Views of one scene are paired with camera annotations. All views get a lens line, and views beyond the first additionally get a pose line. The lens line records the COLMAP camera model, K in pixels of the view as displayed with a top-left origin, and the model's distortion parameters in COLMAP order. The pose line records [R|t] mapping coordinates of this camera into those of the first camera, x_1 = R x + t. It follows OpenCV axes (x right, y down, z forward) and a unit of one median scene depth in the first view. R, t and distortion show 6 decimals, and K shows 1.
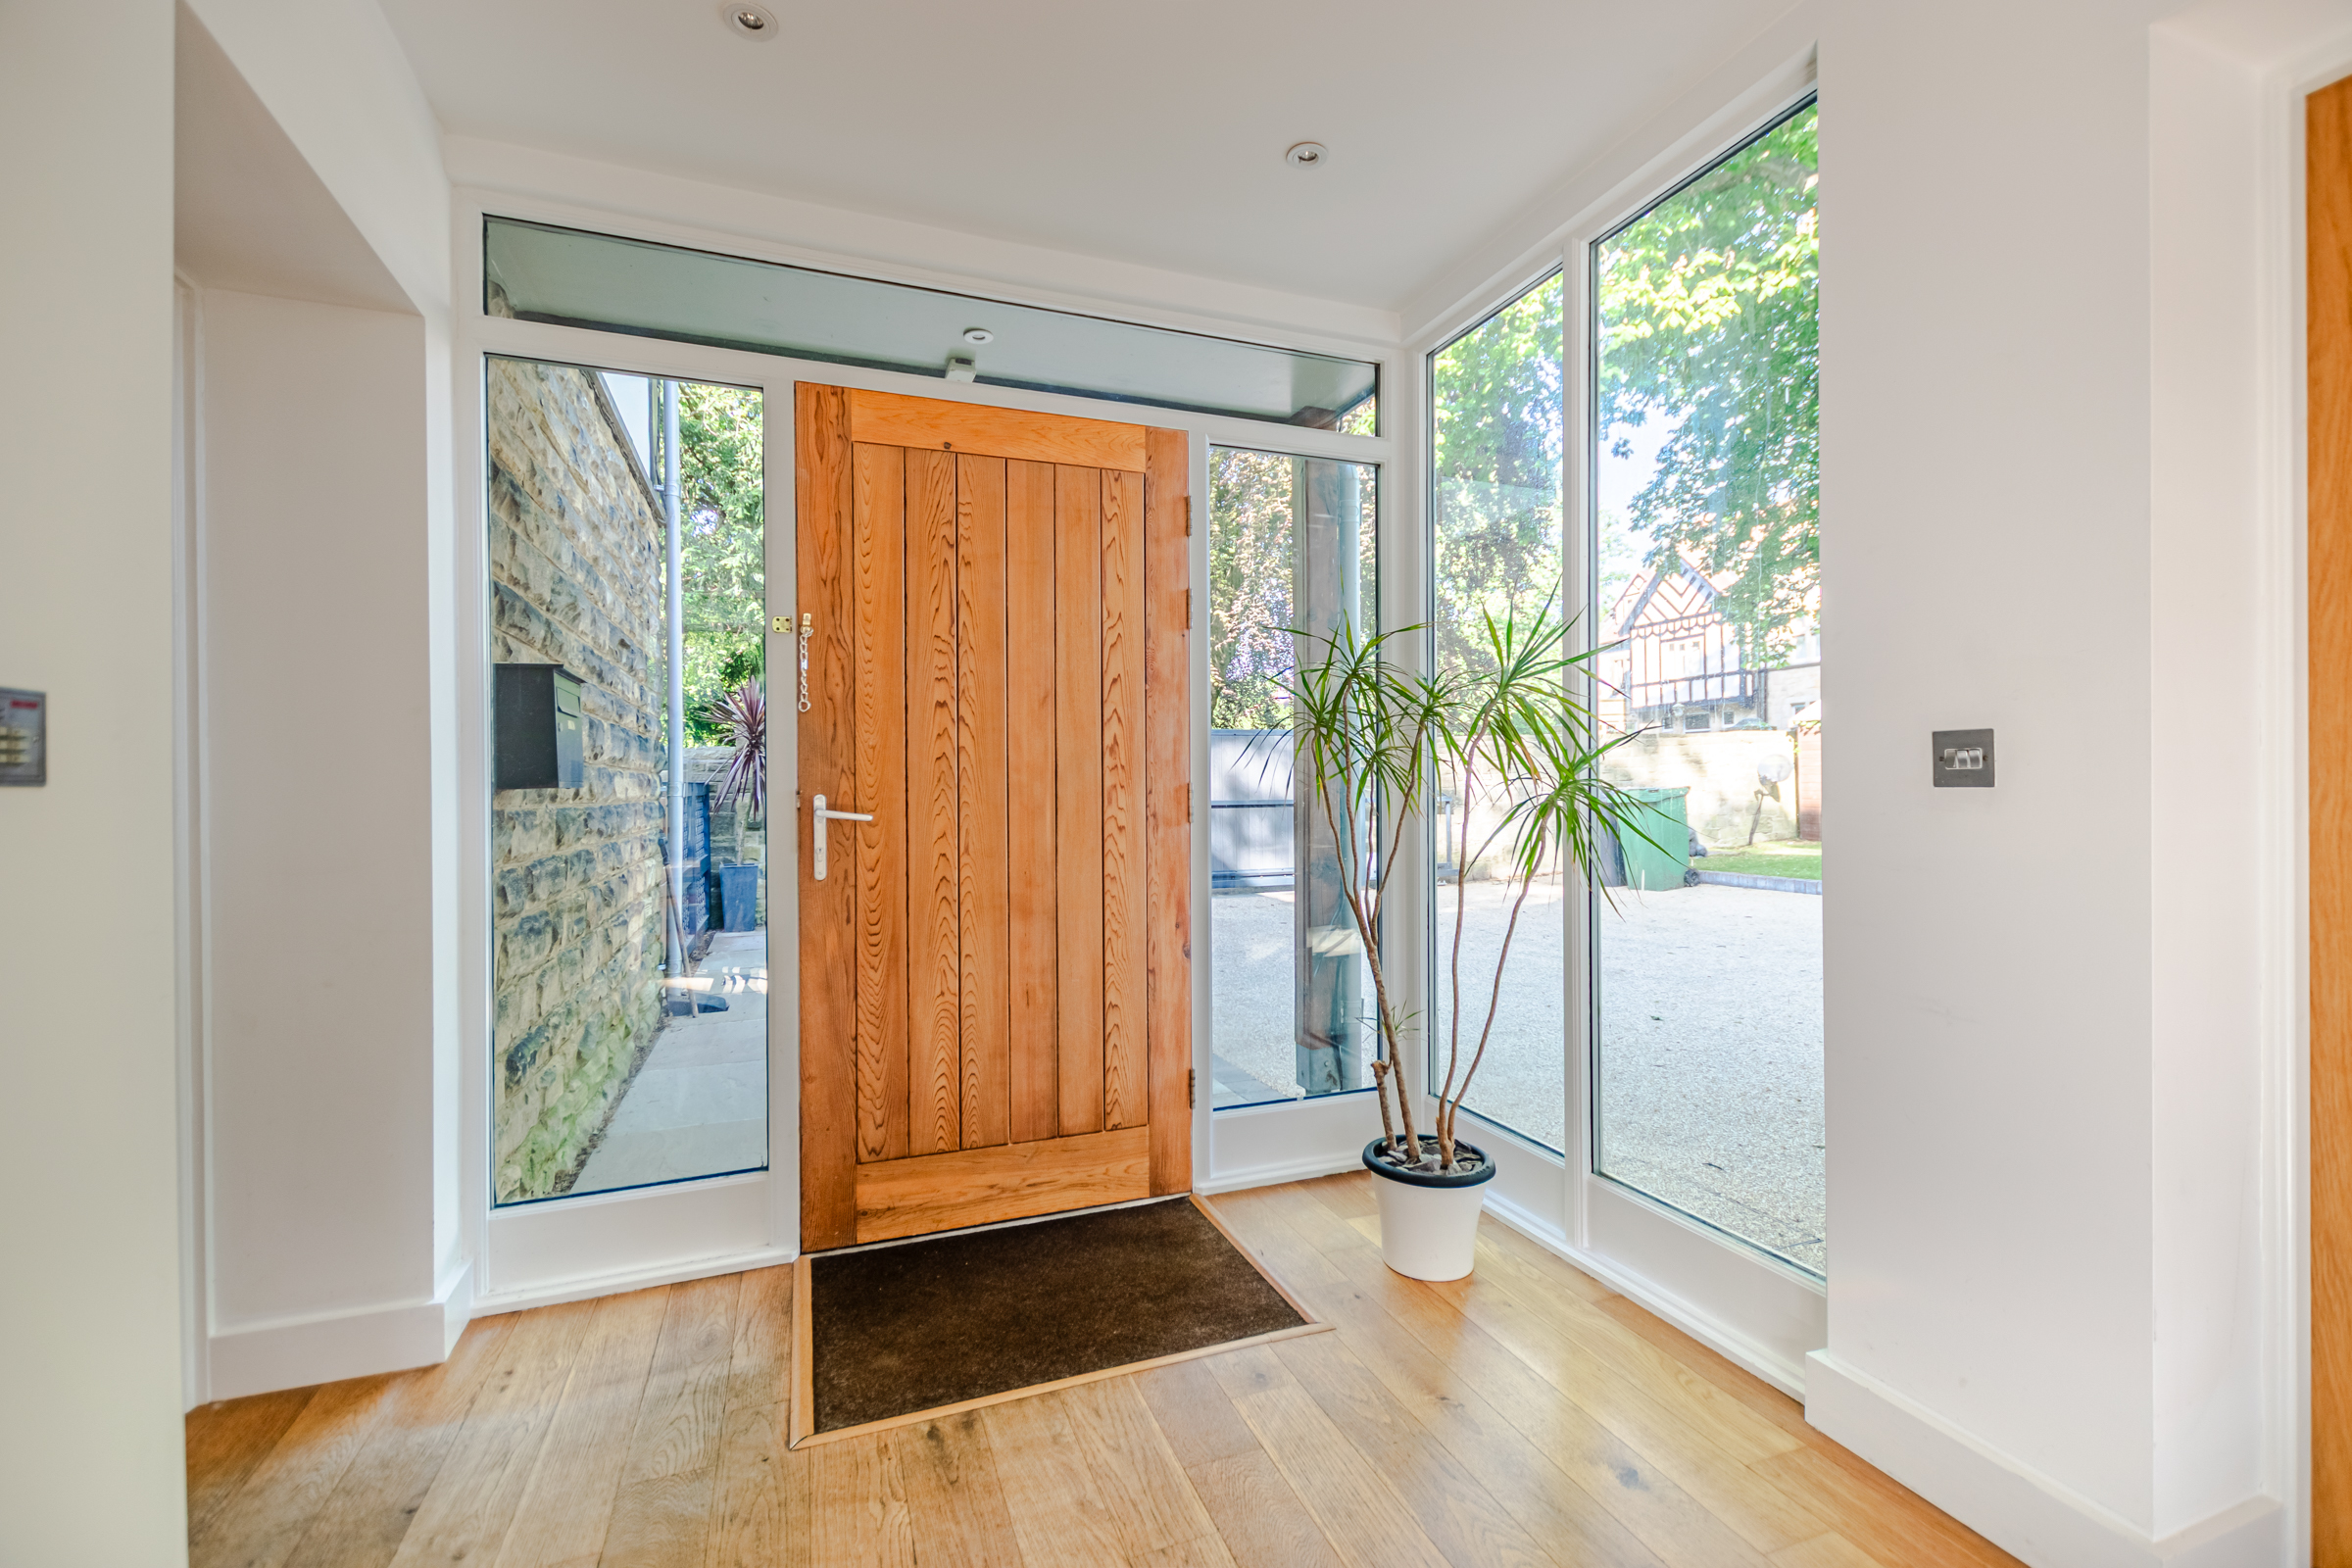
lens RADIAL K [[1018.5, 0, 1184.7], [0, 1018.5, 784.5], [0, 0, 1]] dist [0.004414, 0.000445]
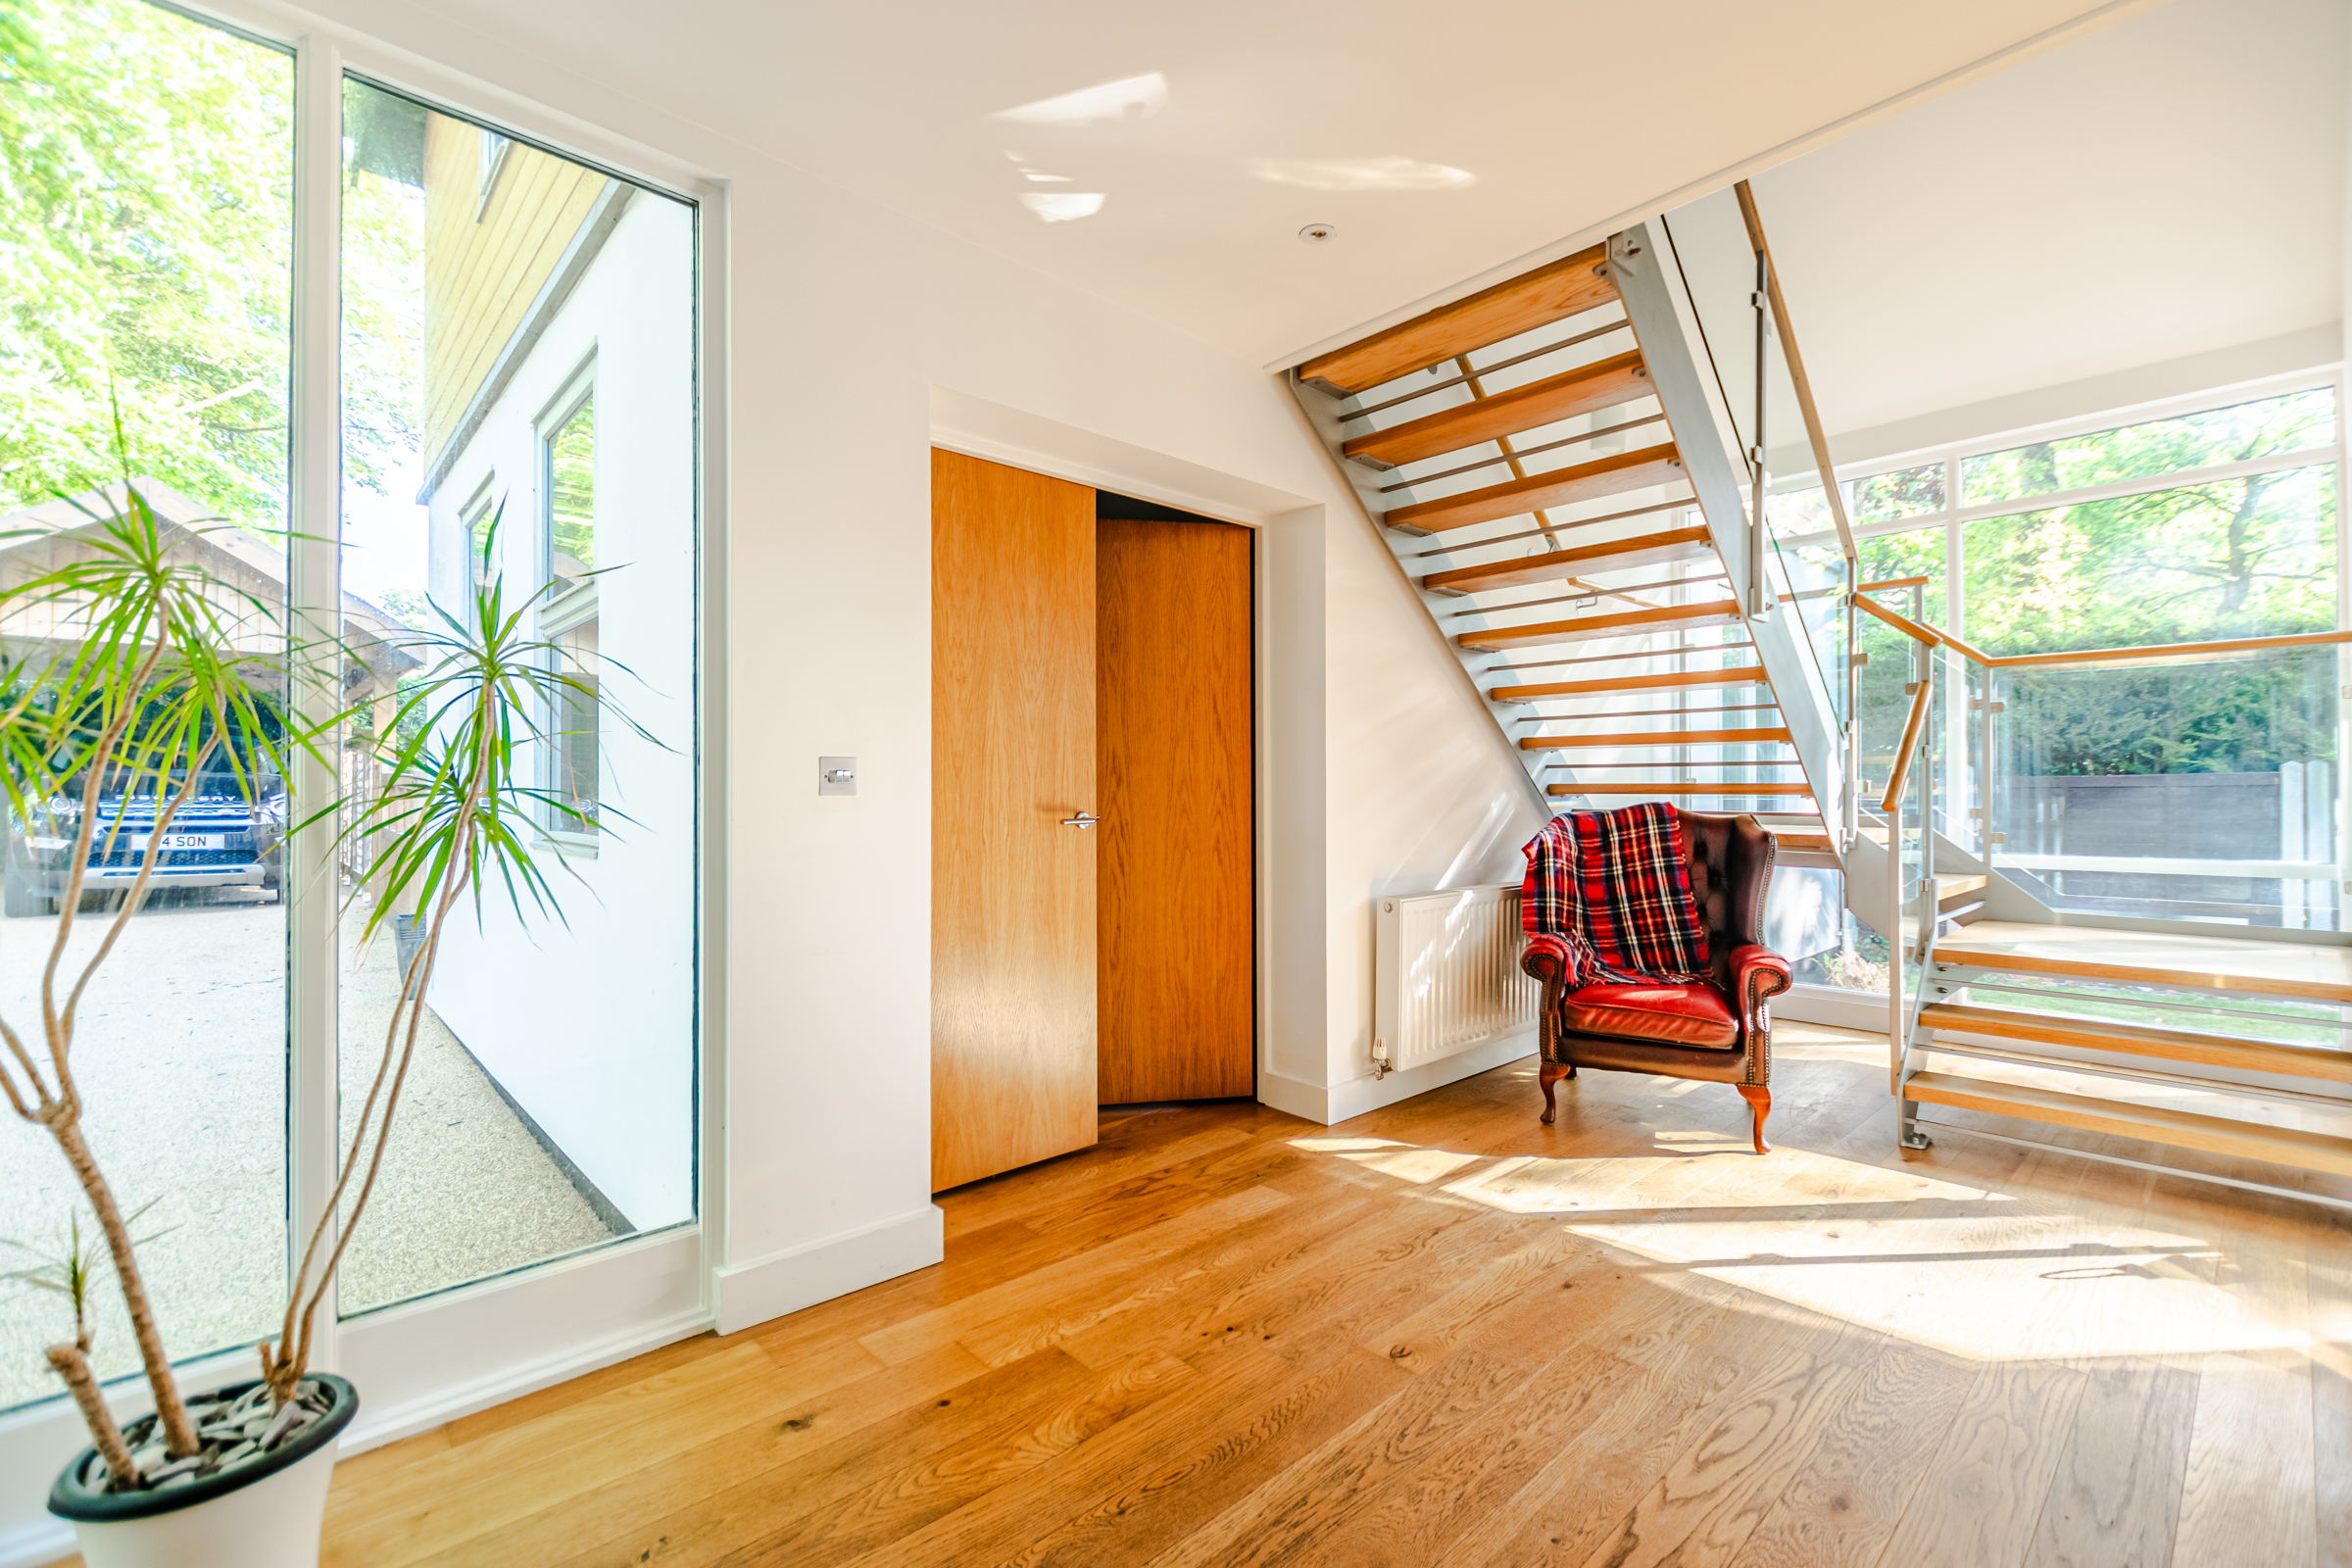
lens RADIAL K [[1018.5, 0, 1181.8], [0, 1018.5, 791.8], [0, 0, 1]] dist [0.004414, 0.000445]
pose [[-0.376108, 0.013133, 0.926483, -0.663866], [0.007843, 0.999909, -0.010990, 0.015997], [-0.926543, 0.003133, -0.376177, 0.924120]]
